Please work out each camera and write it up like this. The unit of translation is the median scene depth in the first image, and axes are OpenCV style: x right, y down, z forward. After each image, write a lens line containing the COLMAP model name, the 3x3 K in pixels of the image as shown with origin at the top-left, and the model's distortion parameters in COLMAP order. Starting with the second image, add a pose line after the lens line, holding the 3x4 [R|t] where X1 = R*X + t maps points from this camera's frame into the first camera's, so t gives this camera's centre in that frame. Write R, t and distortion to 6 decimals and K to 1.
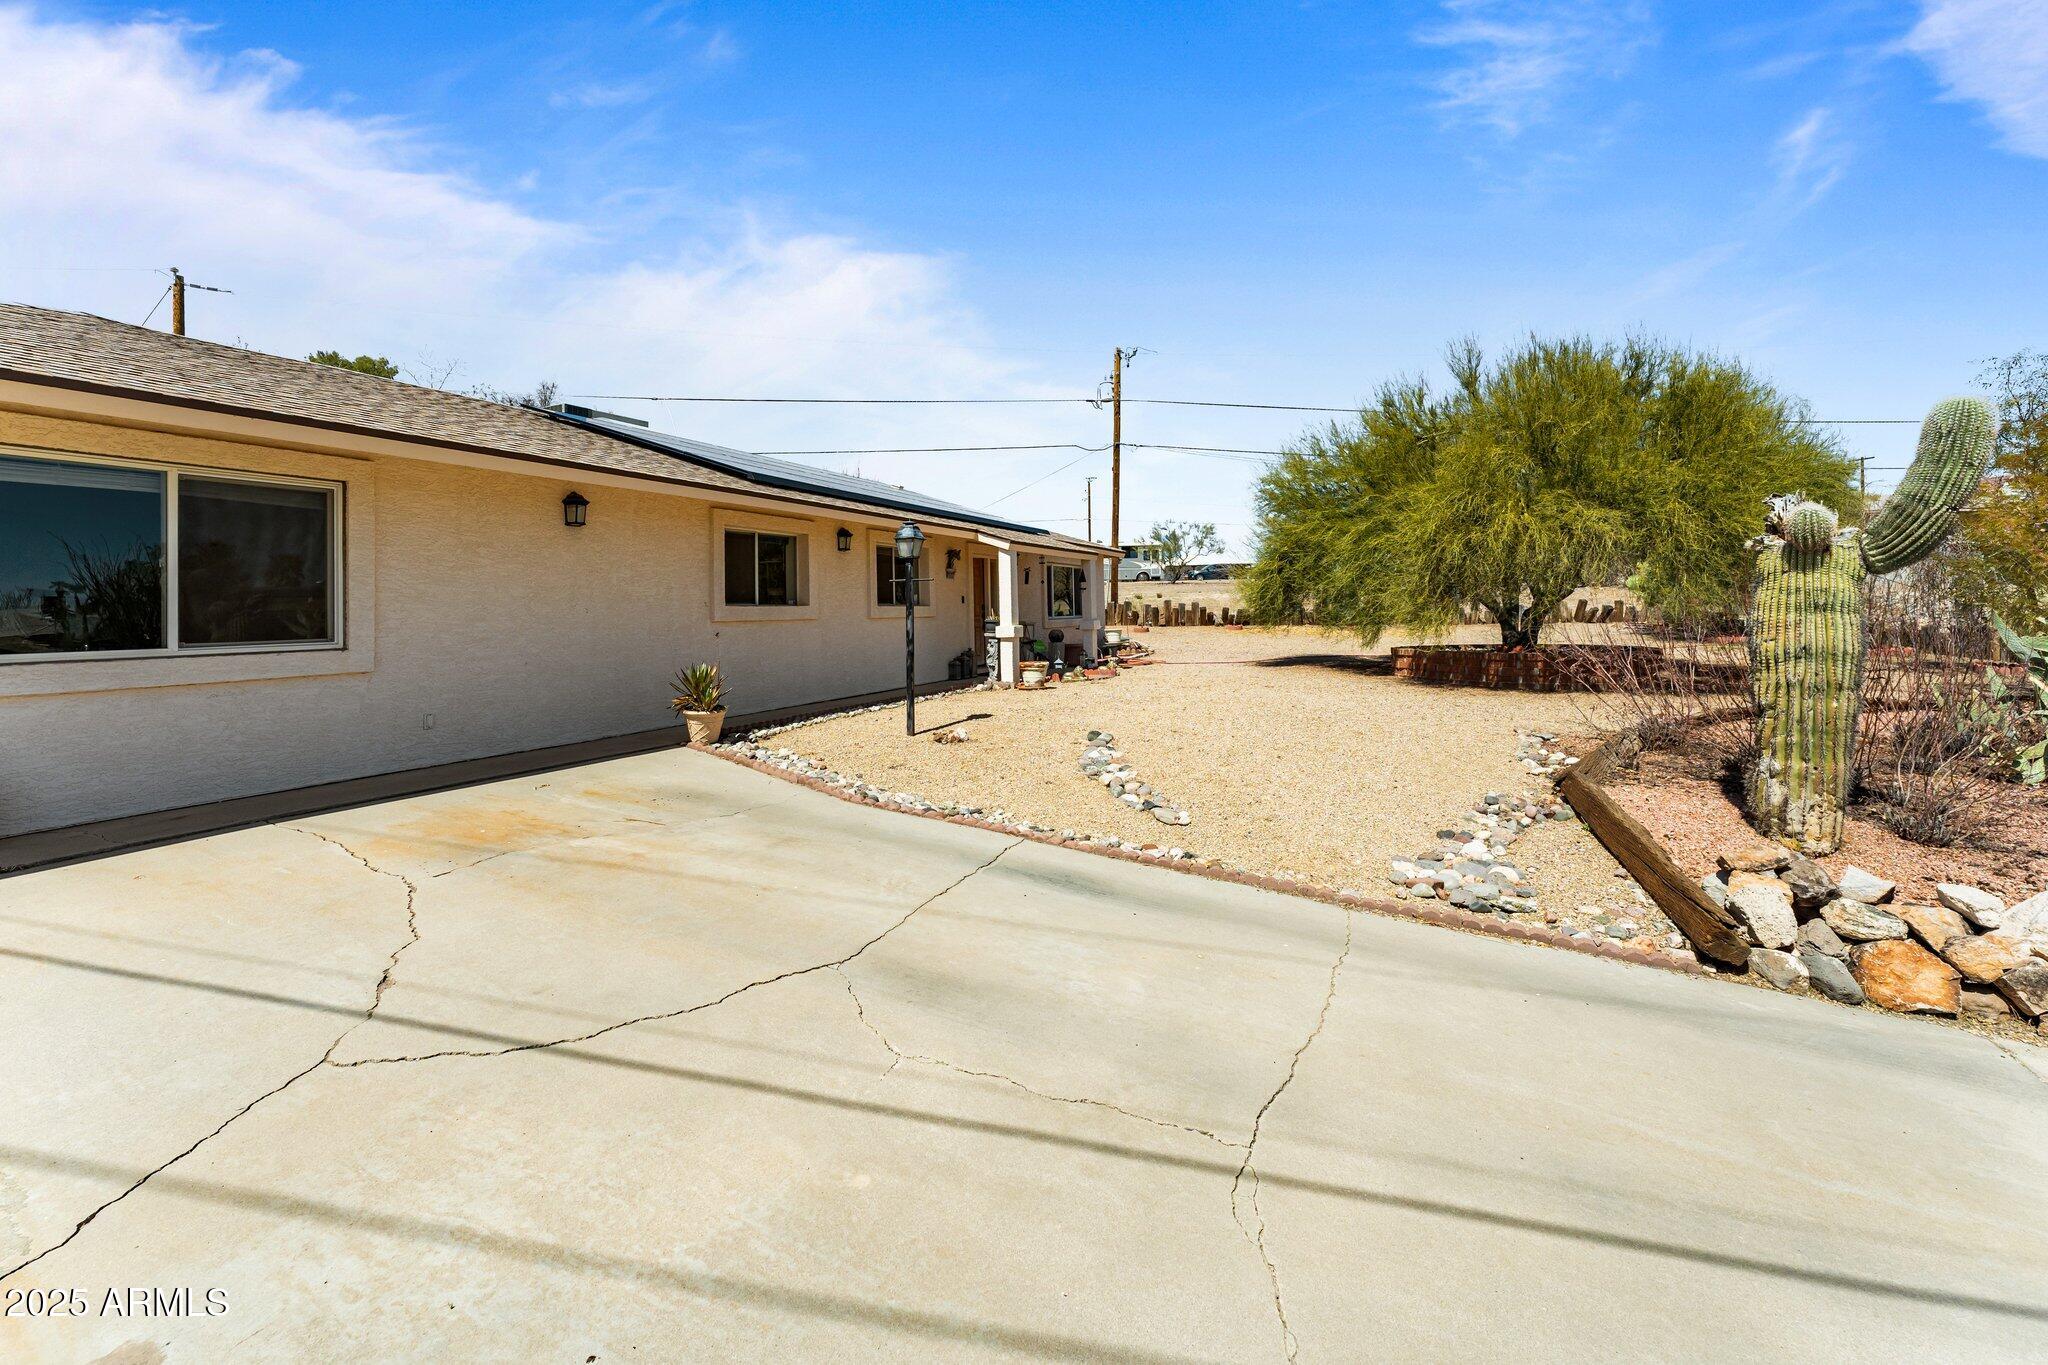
lens RADIAL K [[843.3, 0, 1022.2], [0, 843.3, 620.7], [0, 0, 1]] dist [0.001405, 0.000089]
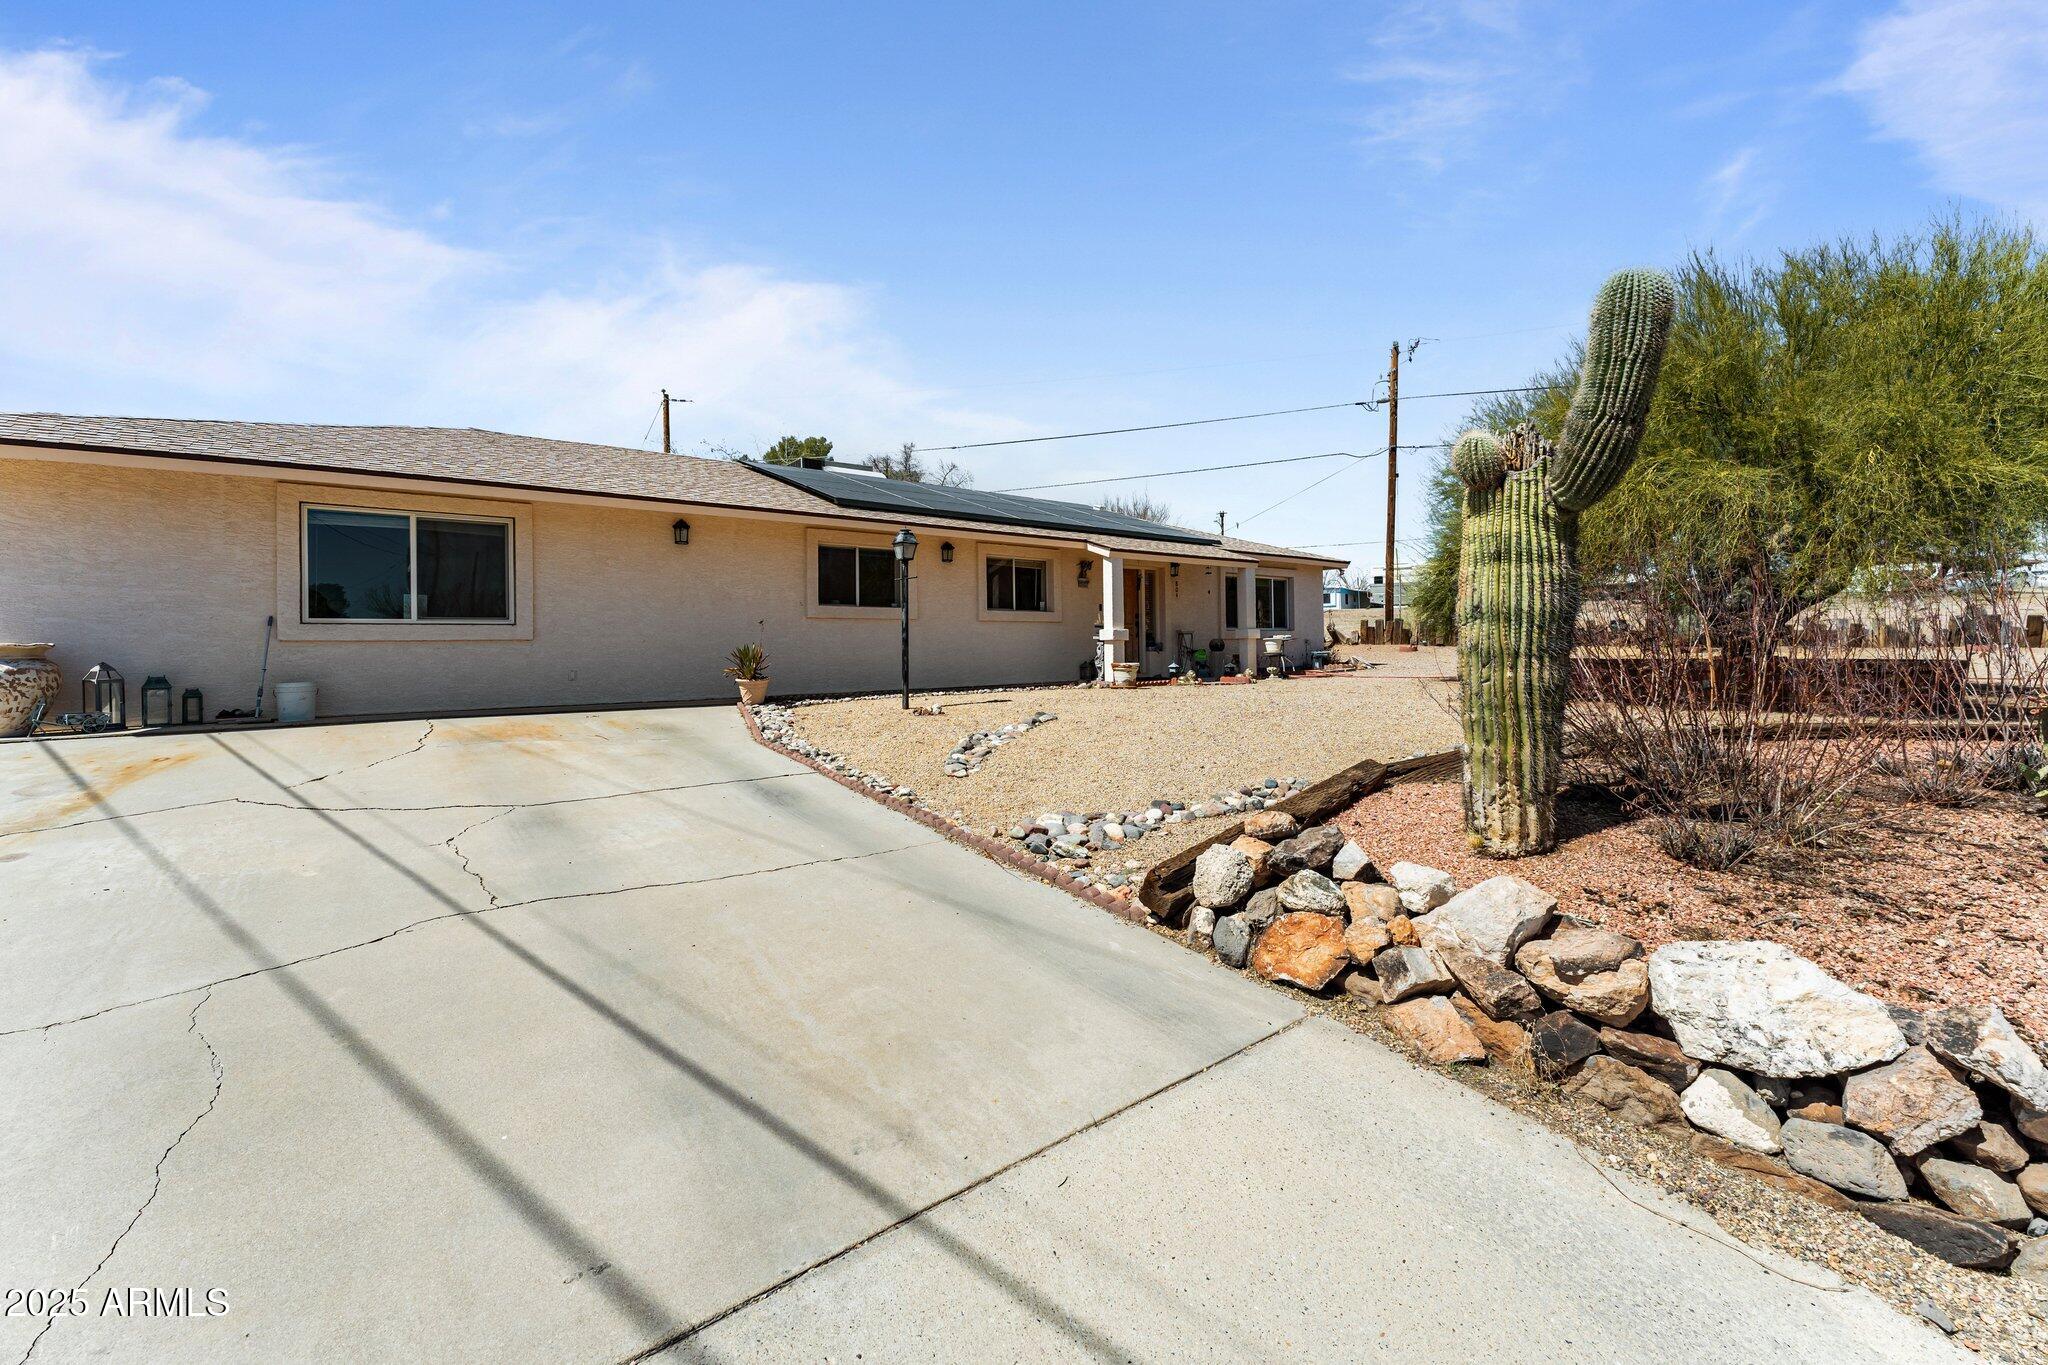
lens RADIAL K [[818.0, 0, 1024.0], [0, 818.0, 682.5], [0, 0, 1]] dist [-0.001179, -0.000682]
pose [[0.892151, 0.030225, -0.450724, 0.470993], [-0.012526, 0.999031, 0.042201, 0.041576], [0.451563, -0.032004, 0.891665, 0.038444]]
